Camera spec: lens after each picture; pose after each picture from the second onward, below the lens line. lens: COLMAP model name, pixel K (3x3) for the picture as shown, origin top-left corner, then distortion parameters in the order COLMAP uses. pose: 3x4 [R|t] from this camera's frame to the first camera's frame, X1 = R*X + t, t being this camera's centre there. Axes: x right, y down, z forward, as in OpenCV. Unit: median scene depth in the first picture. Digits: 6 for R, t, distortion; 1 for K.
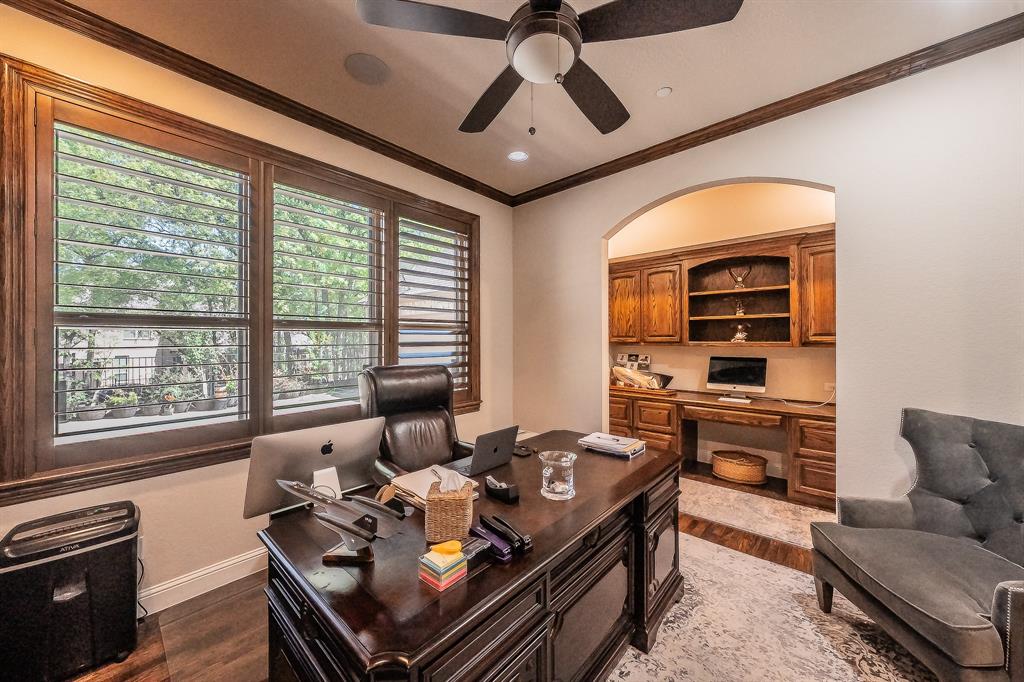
lens RADIAL K [[372.5, 0, 511.5], [0, 372.5, 337.4], [0, 0, 1]] dist [-0.000552, -0.000050]
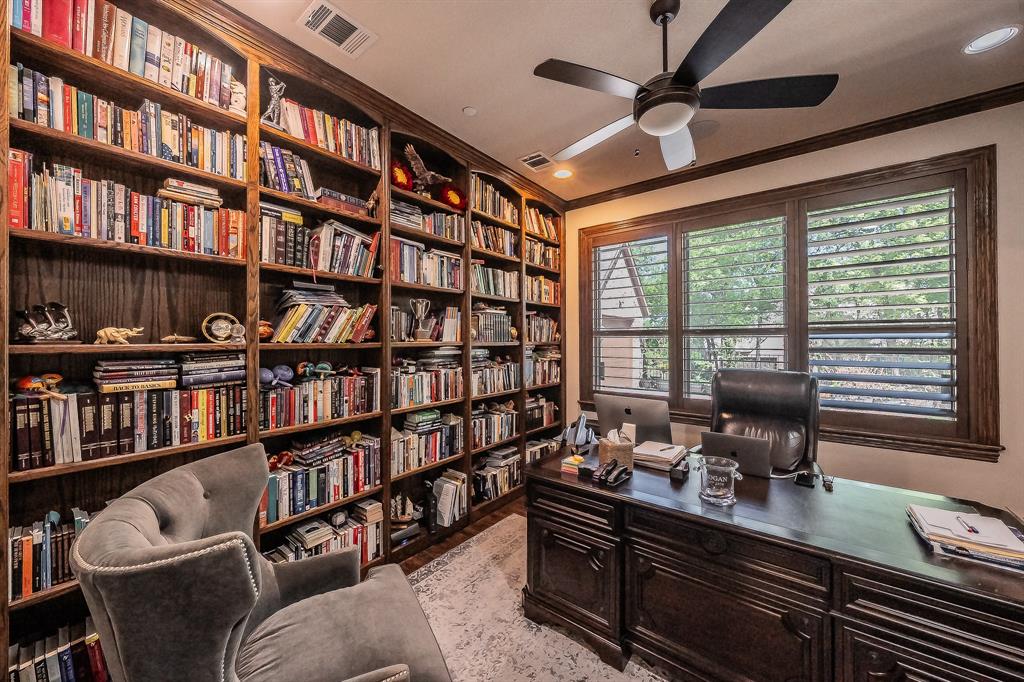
lens RADIAL K [[372.5, 0, 511.5], [0, 372.5, 337.4], [0, 0, 1]] dist [-0.000552, -0.000050]
pose [[0.059752, -0.012713, -0.998132, 0.579516], [0.001841, 0.999919, -0.012626, -0.002544], [0.998212, -0.001083, 0.059771, 0.204434]]
